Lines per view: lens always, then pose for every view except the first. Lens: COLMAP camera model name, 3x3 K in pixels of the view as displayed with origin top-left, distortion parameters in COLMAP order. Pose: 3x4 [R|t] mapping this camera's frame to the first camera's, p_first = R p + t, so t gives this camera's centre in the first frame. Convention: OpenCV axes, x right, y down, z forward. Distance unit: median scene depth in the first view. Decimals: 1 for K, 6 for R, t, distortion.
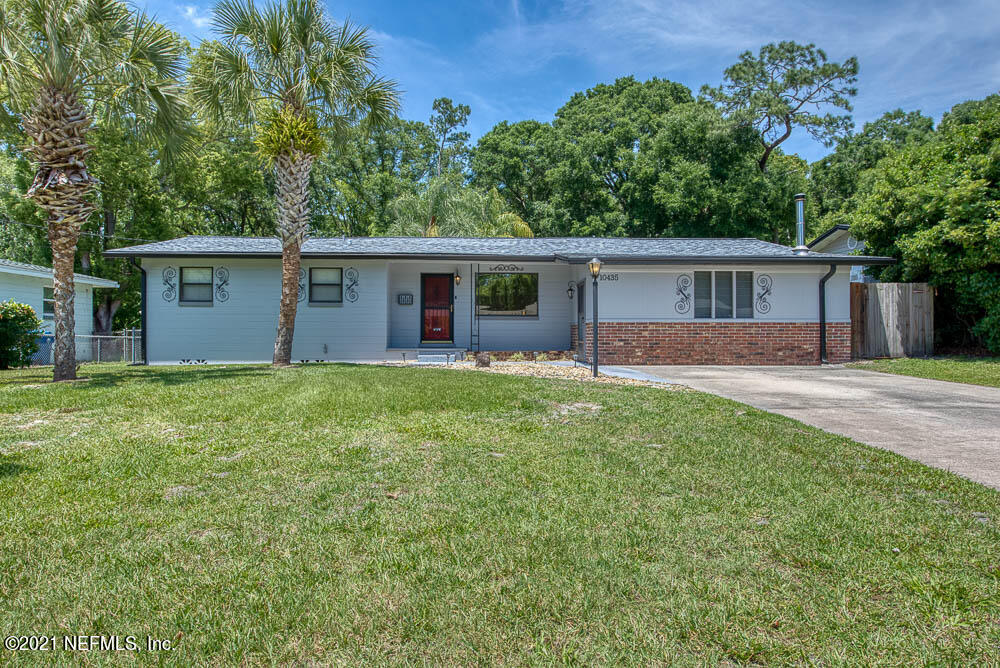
lens RADIAL K [[451.3, 0, 500.0], [0, 451.3, 334.0], [0, 0, 1]] dist [-0.001259, -0.000290]
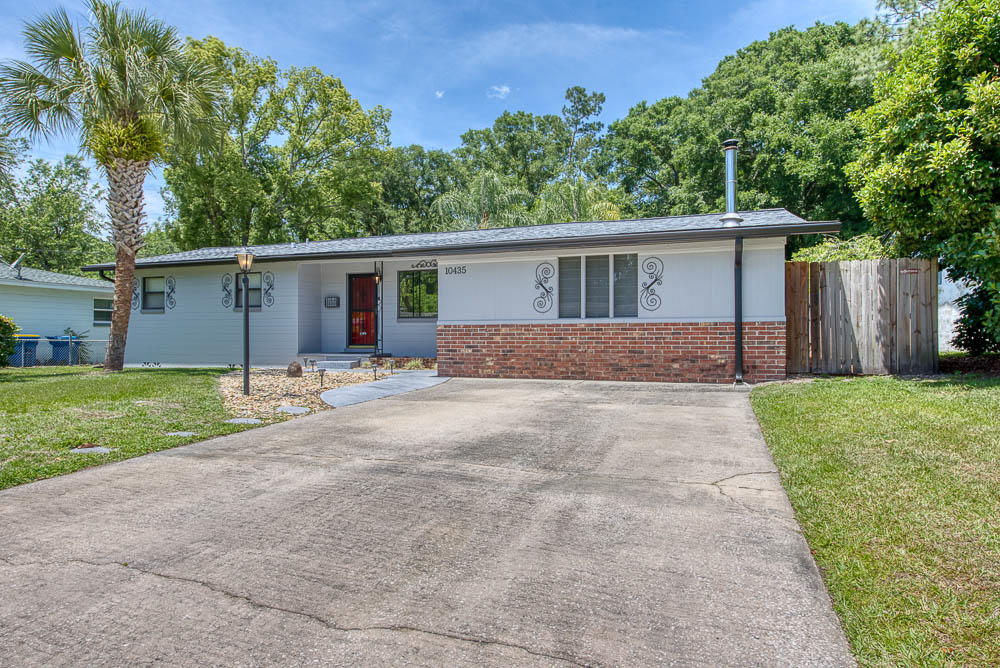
lens RADIAL K [[472.3, 0, 500.0], [0, 472.3, 334.0], [0, 0, 1]] dist [0.001417, 0.000366]
pose [[0.956782, -0.004960, -0.290762, 0.565332], [0.003984, 0.999984, -0.003949, -0.005408], [0.290777, 0.002620, 0.956787, 0.198924]]
